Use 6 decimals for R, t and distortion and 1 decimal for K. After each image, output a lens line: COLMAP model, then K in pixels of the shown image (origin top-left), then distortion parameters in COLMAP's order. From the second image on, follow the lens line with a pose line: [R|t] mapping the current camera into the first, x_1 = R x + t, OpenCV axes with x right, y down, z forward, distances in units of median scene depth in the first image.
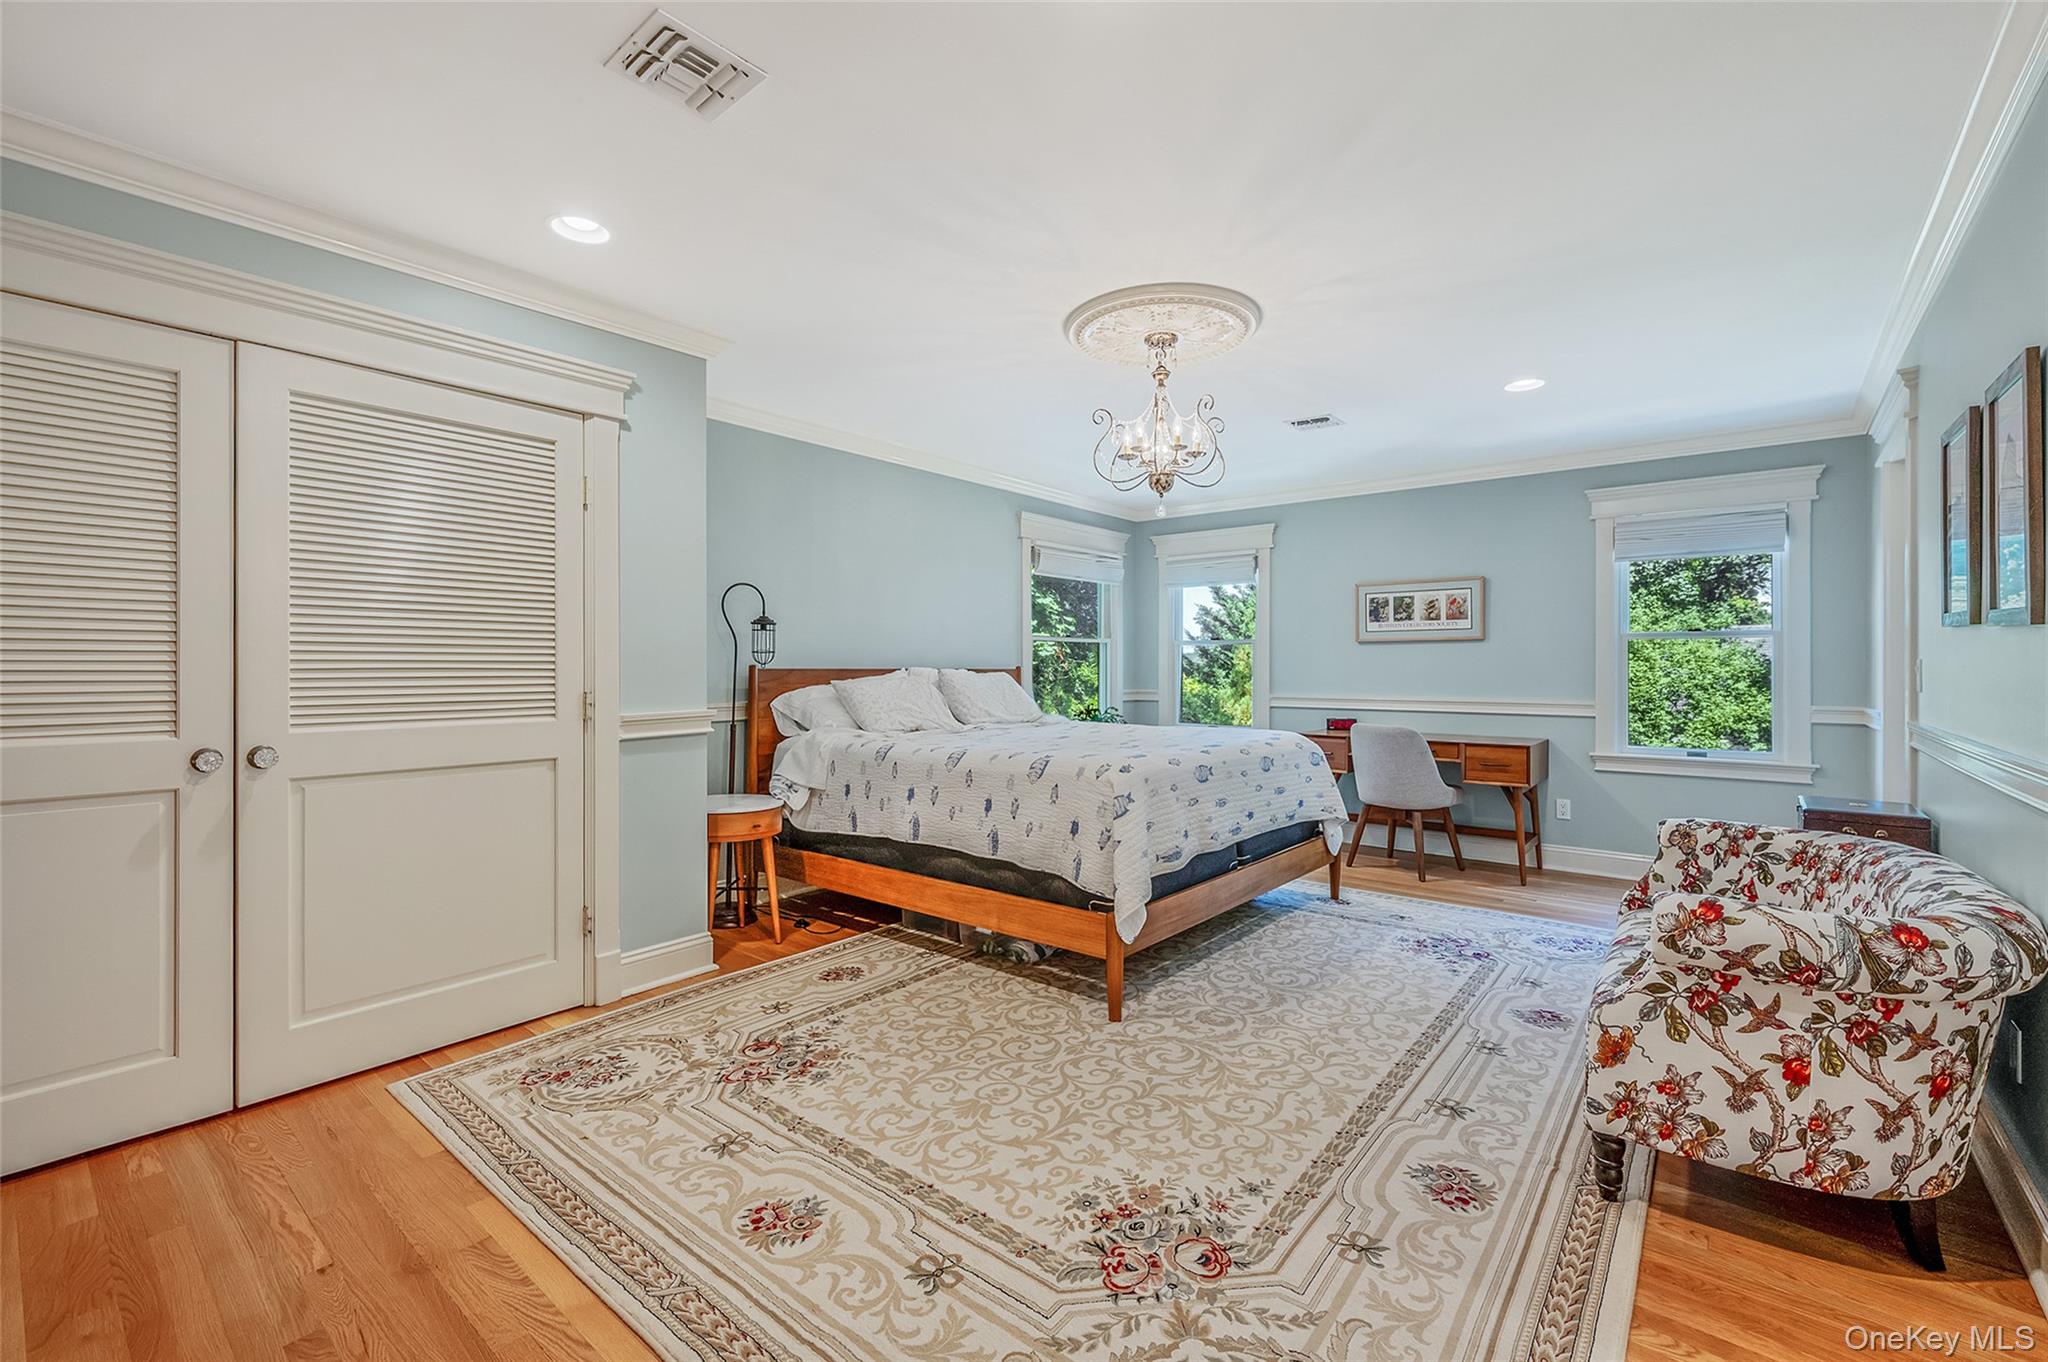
lens RADIAL K [[872.5, 0, 1029.3], [0, 872.5, 665.0], [0, 0, 1]] dist [0.007443, -0.000138]
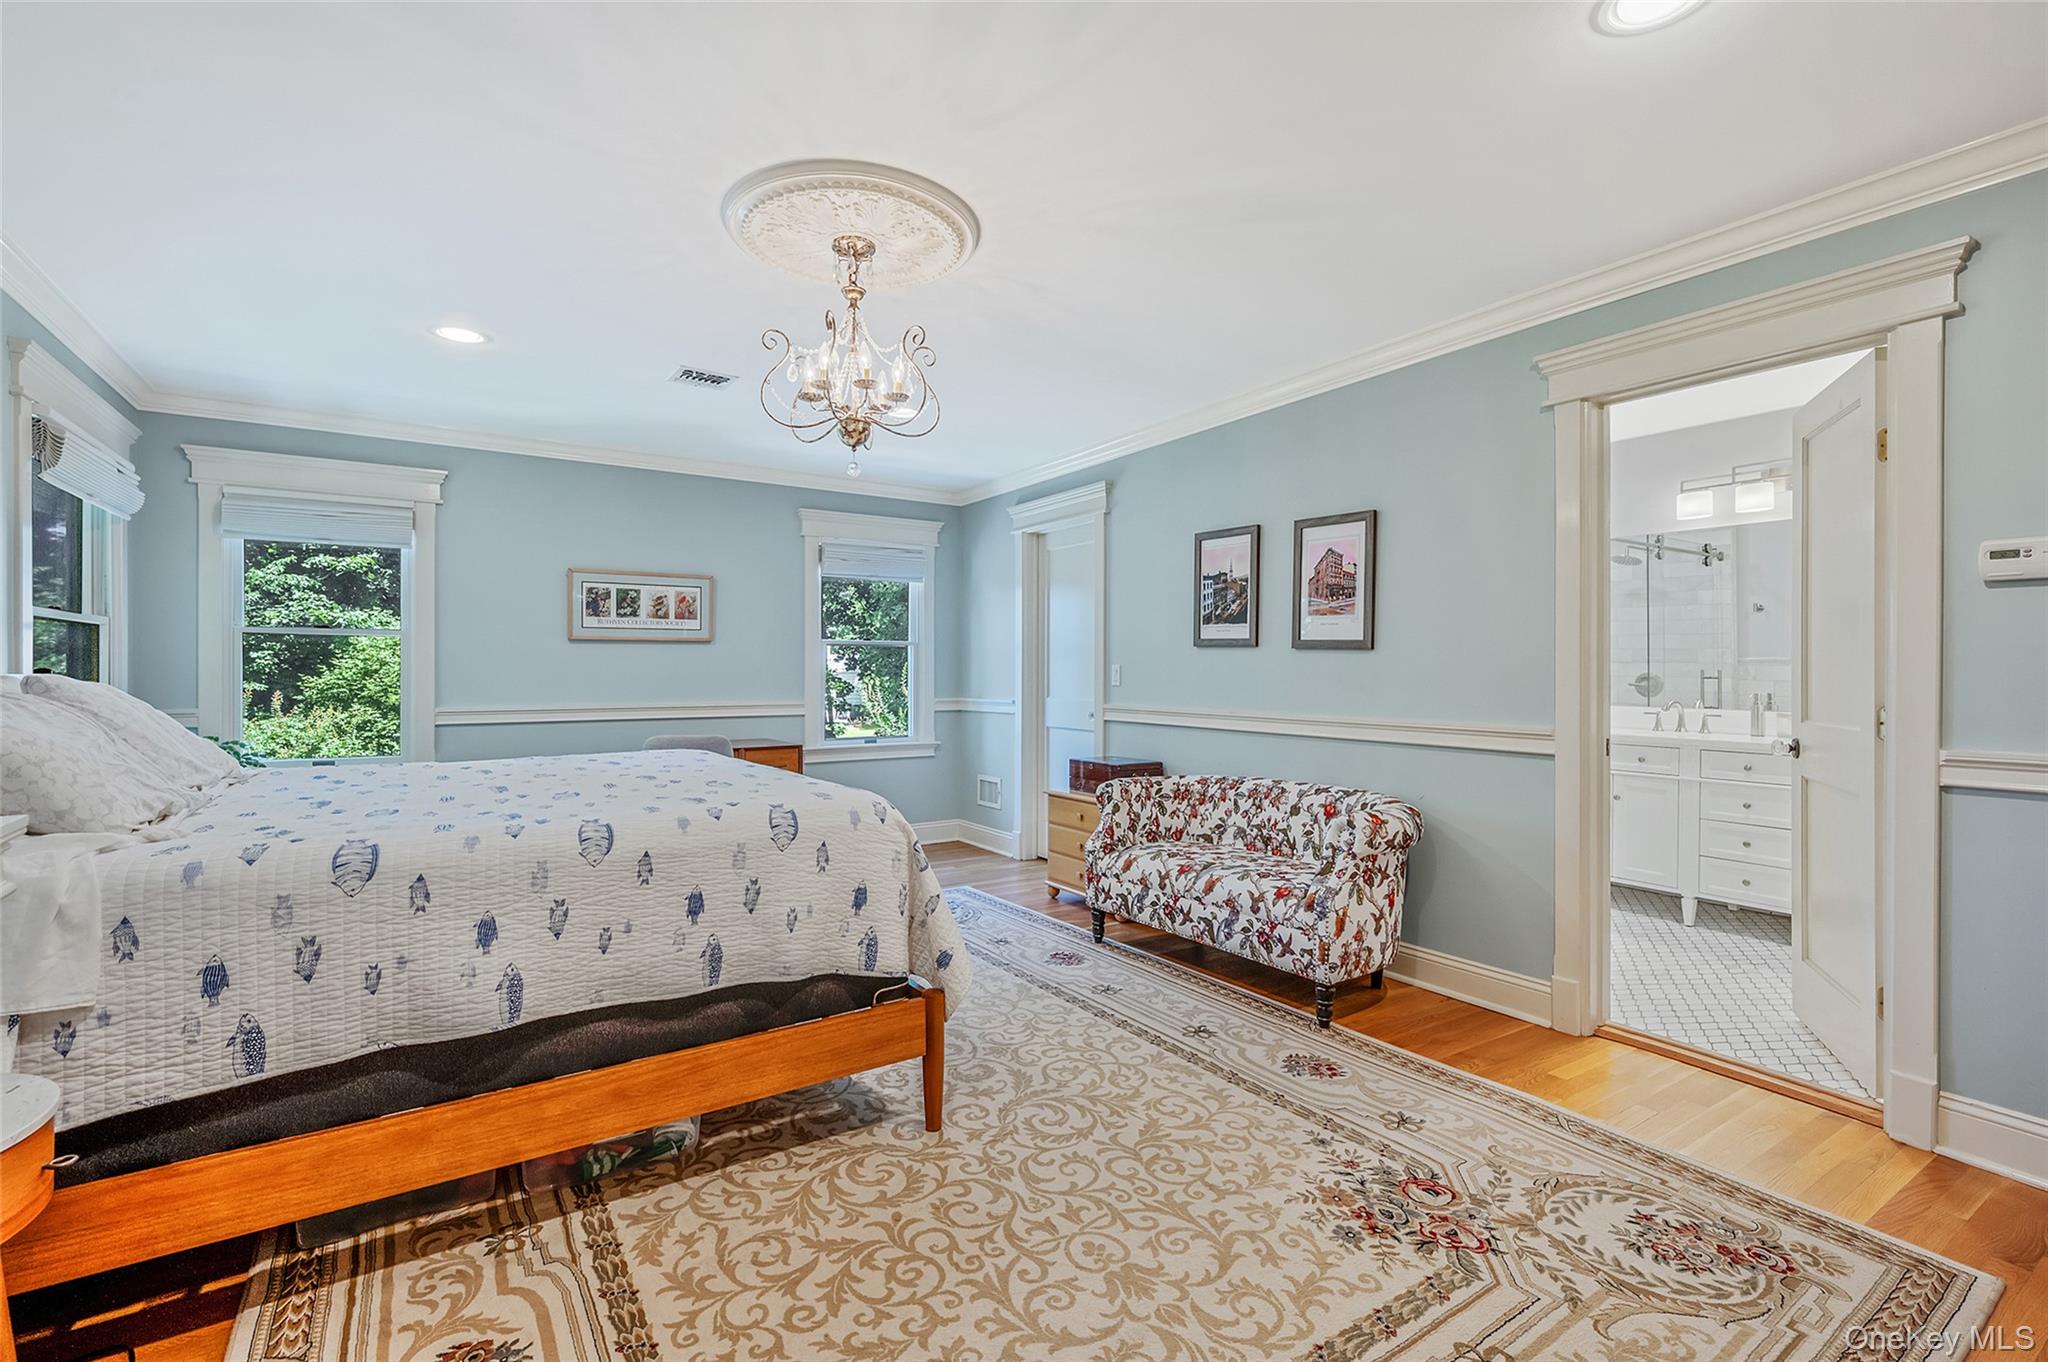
lens RADIAL K [[911.1, 0, 1028.1], [0, 911.1, 666.5], [0, 0, 1]] dist [0.001582, -0.000345]
pose [[0.295771, 0.004088, 0.955250, -0.619684], [-0.004109, 0.999987, -0.003007, 0.000638], [-0.955250, -0.003036, 0.295784, 0.654078]]
